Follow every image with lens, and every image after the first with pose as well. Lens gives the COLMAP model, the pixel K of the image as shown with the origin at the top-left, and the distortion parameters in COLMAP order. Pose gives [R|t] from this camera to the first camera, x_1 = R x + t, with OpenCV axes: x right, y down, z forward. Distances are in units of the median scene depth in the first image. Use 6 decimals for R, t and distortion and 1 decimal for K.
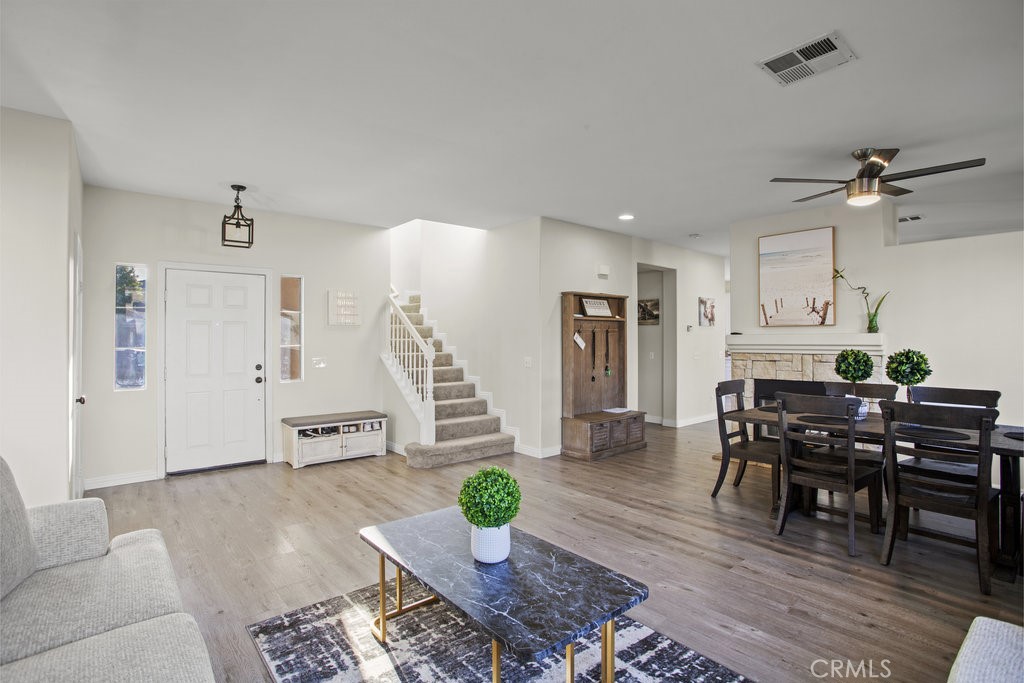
lens RADIAL K [[497.5, 0, 510.4], [0, 497.5, 324.9], [0, 0, 1]] dist [-0.065717, 0.029139]
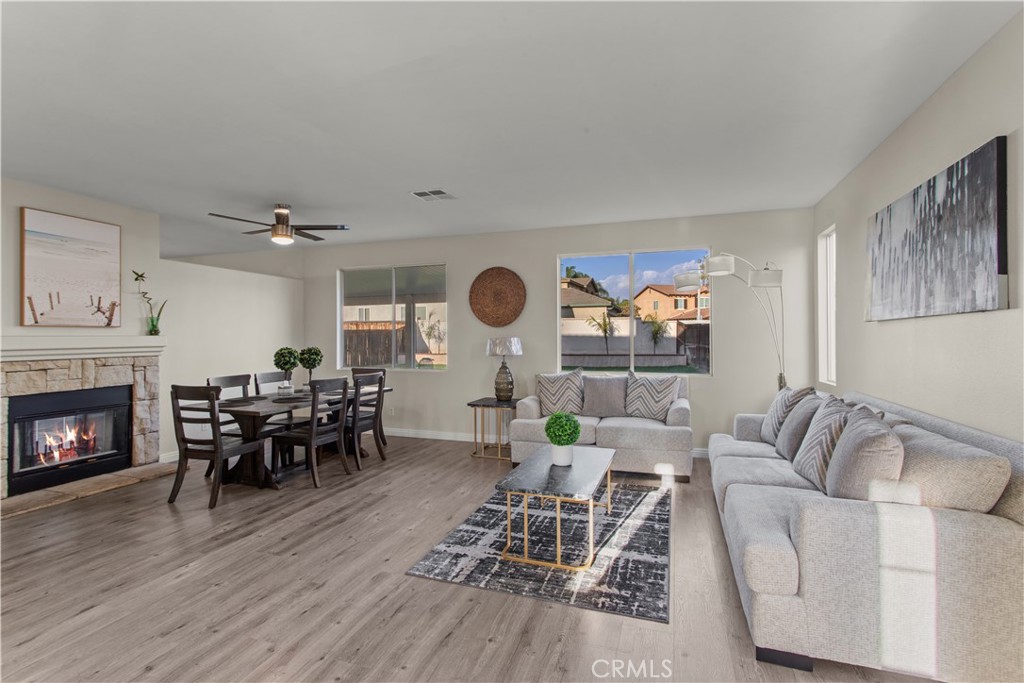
lens RADIAL K [[483.1, 0, 508.4], [0, 483.1, 333.7], [0, 0, 1]] dist [0.001679, 0.001042]
pose [[-0.513136, 0.009016, 0.858260, -0.780827], [-0.016983, 0.999642, -0.020655, 0.028373], [-0.858139, -0.025174, -0.512800, 1.135507]]
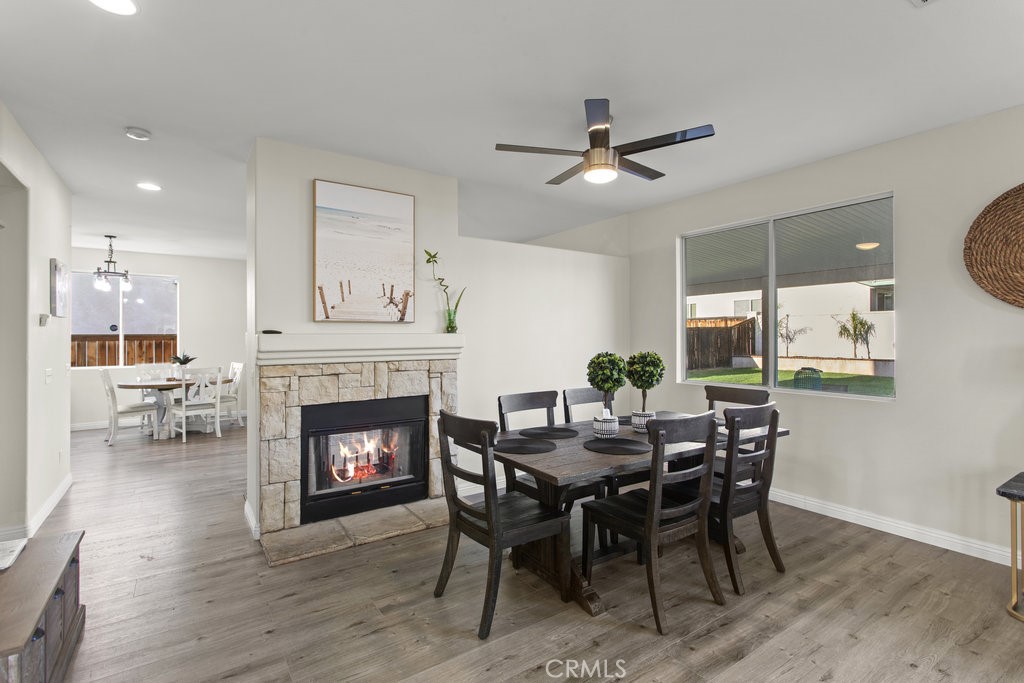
lens RADIAL K [[483.1, 0, 508.4], [0, 483.1, 333.7], [0, 0, 1]] dist [0.001679, 0.001042]
pose [[0.101014, 0.006855, 0.994861, -0.123494], [-0.022940, 0.999726, -0.004560, 0.025113], [-0.994620, -0.022362, 0.101144, 1.056365]]
